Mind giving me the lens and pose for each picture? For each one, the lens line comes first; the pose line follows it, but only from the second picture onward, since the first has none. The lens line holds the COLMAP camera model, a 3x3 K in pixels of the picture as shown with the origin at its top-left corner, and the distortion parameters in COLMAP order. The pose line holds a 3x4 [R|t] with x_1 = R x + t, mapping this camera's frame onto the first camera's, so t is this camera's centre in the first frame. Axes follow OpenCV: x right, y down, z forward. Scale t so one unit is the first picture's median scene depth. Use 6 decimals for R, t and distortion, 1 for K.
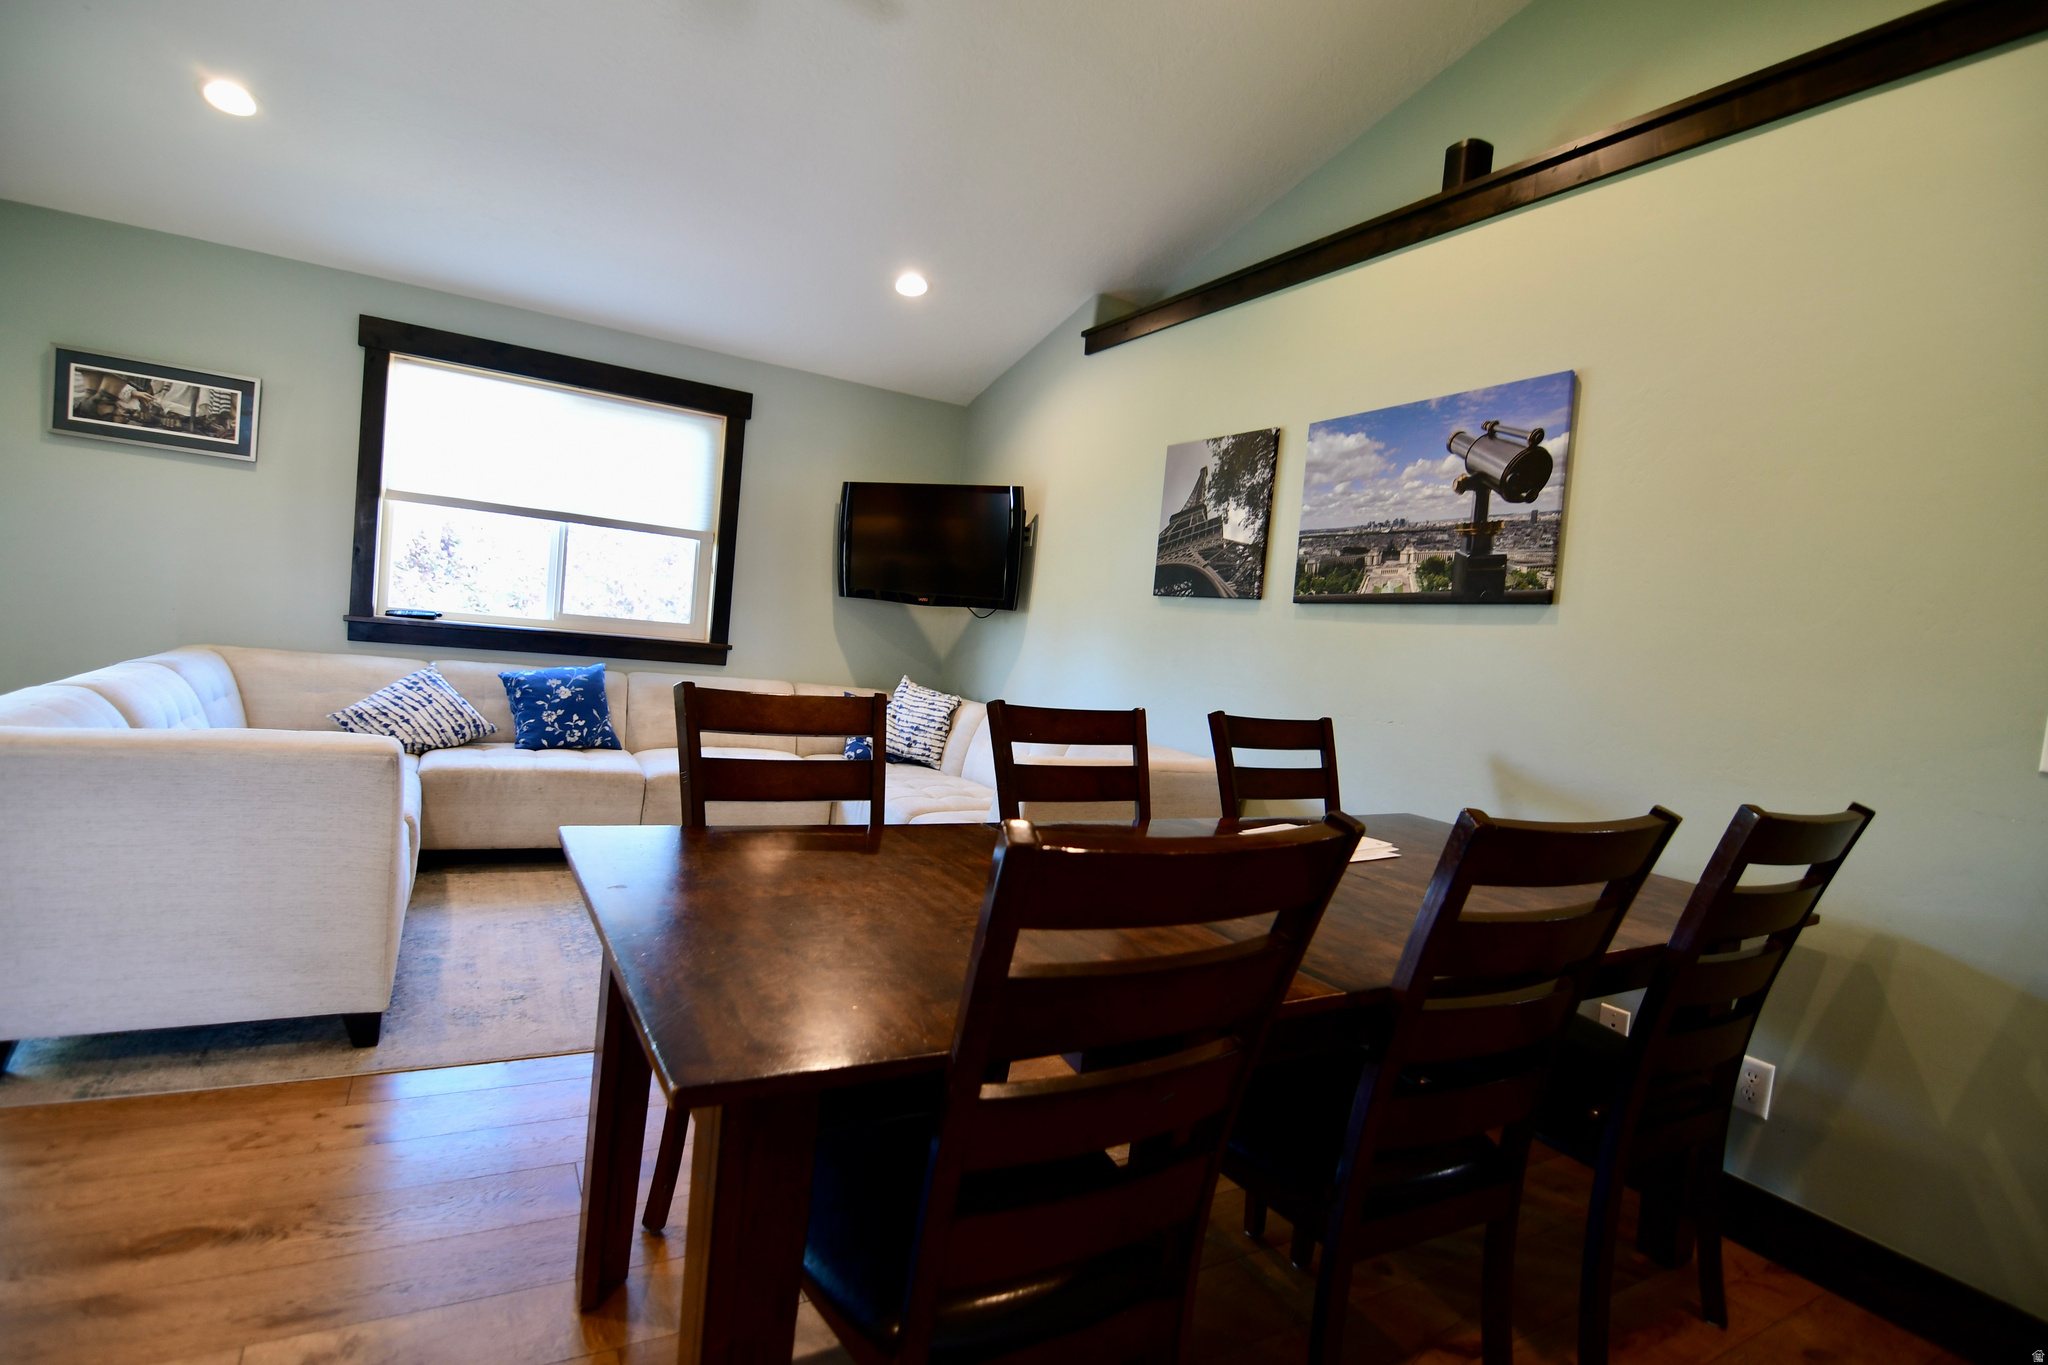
lens RADIAL K [[980.1, 0, 1028.0], [0, 980.1, 680.8], [0, 0, 1]] dist [-0.013170, -0.005568]
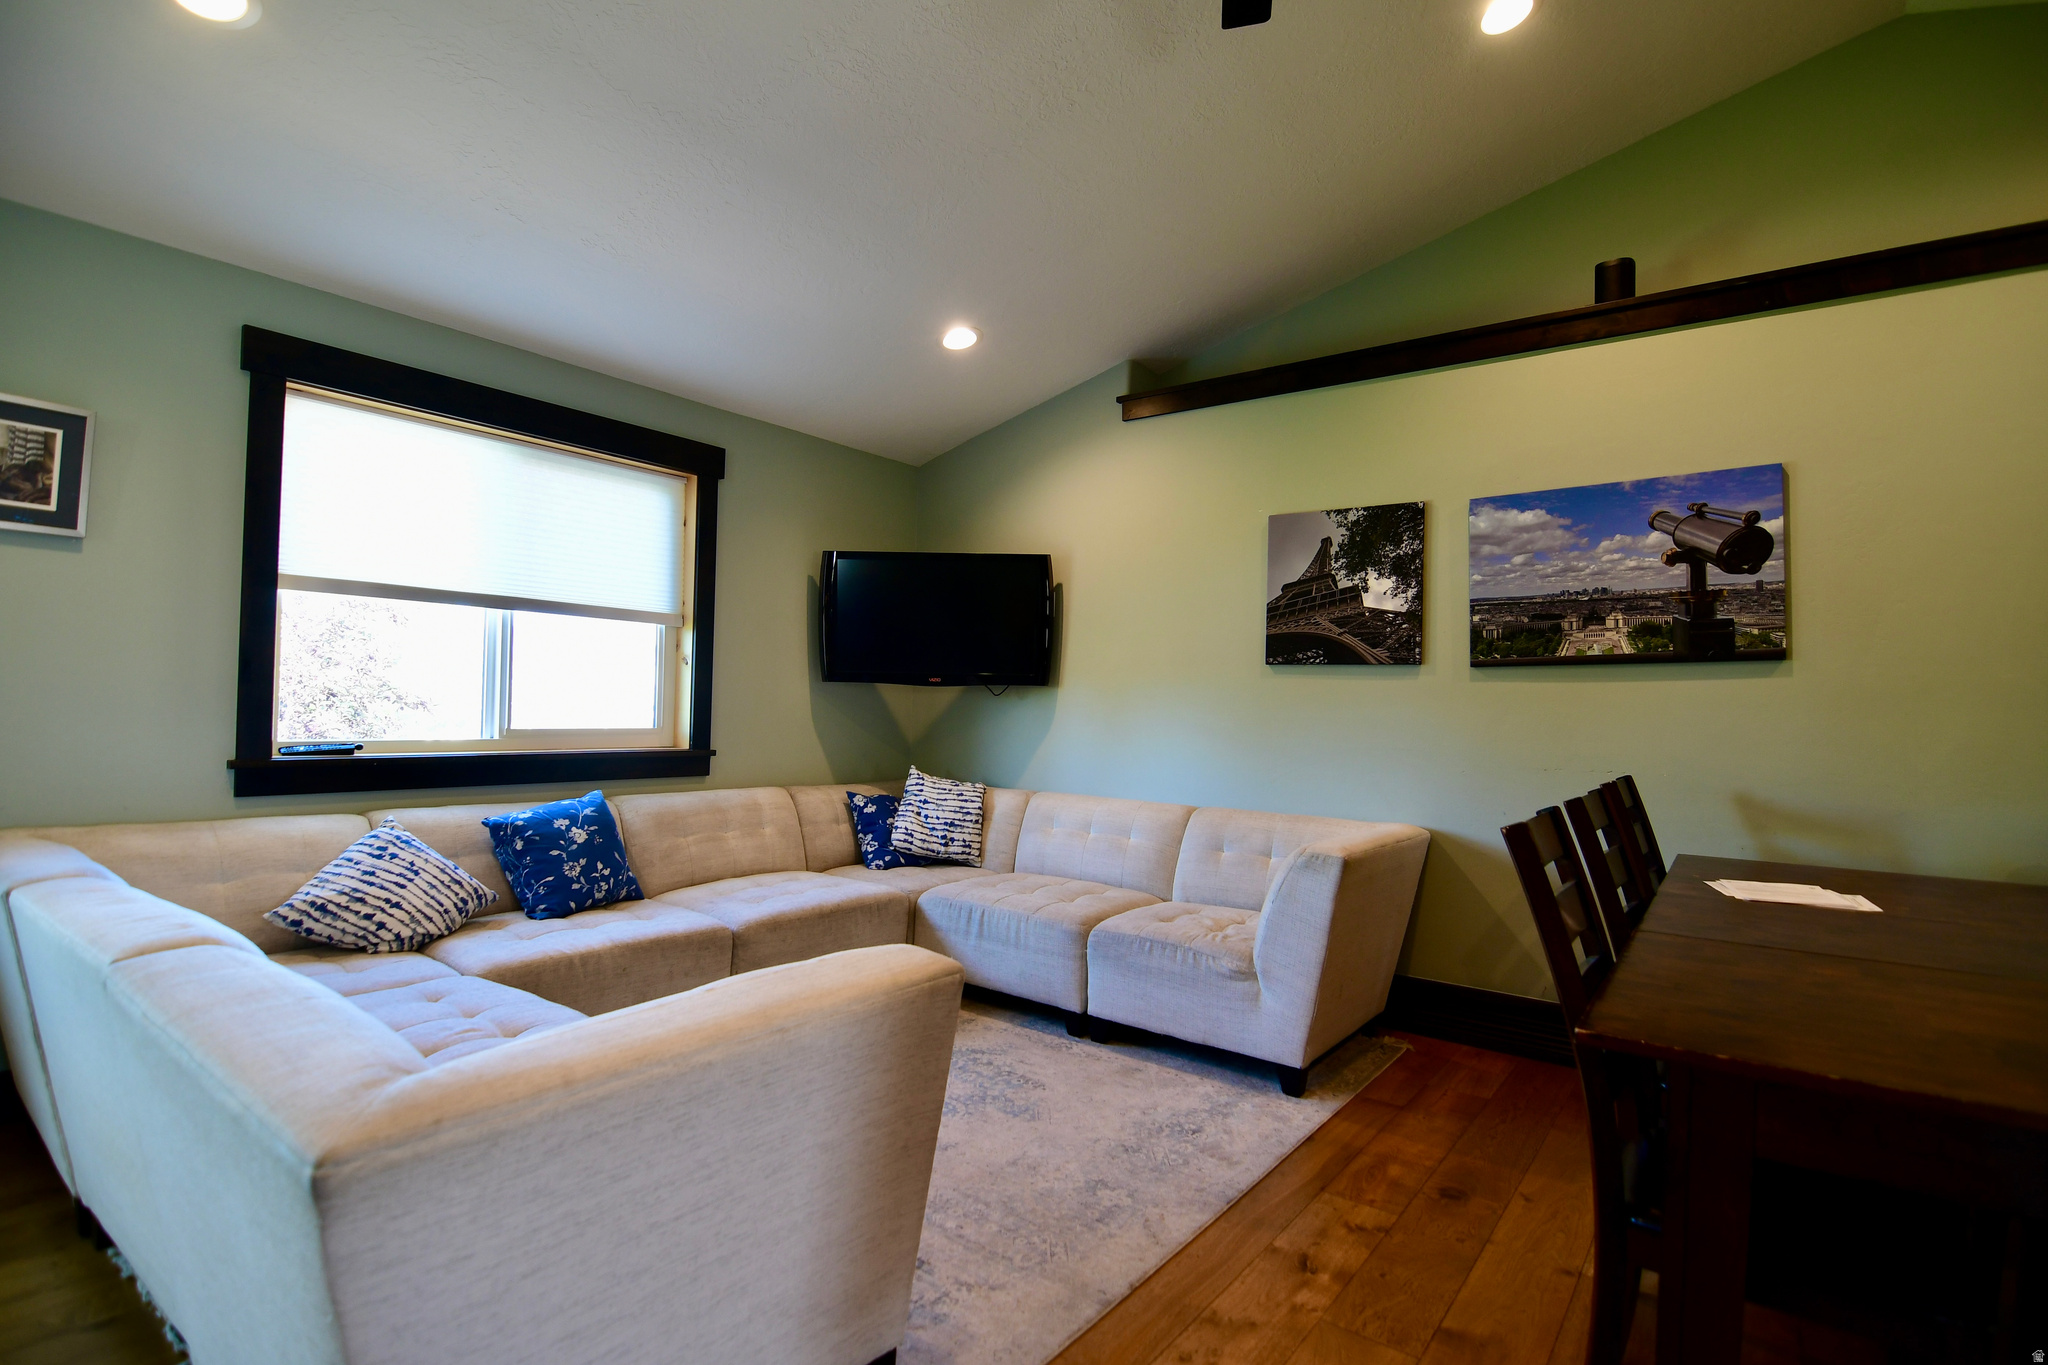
lens RADIAL K [[980.1, 0, 1037.5], [0, 980.1, 677.3], [0, 0, 1]] dist [-0.013170, -0.005568]
pose [[0.919693, -0.063286, 0.387505, -0.471171], [0.083646, 0.995849, -0.035884, -0.057387], [-0.383626, 0.065415, 0.921169, 0.170799]]
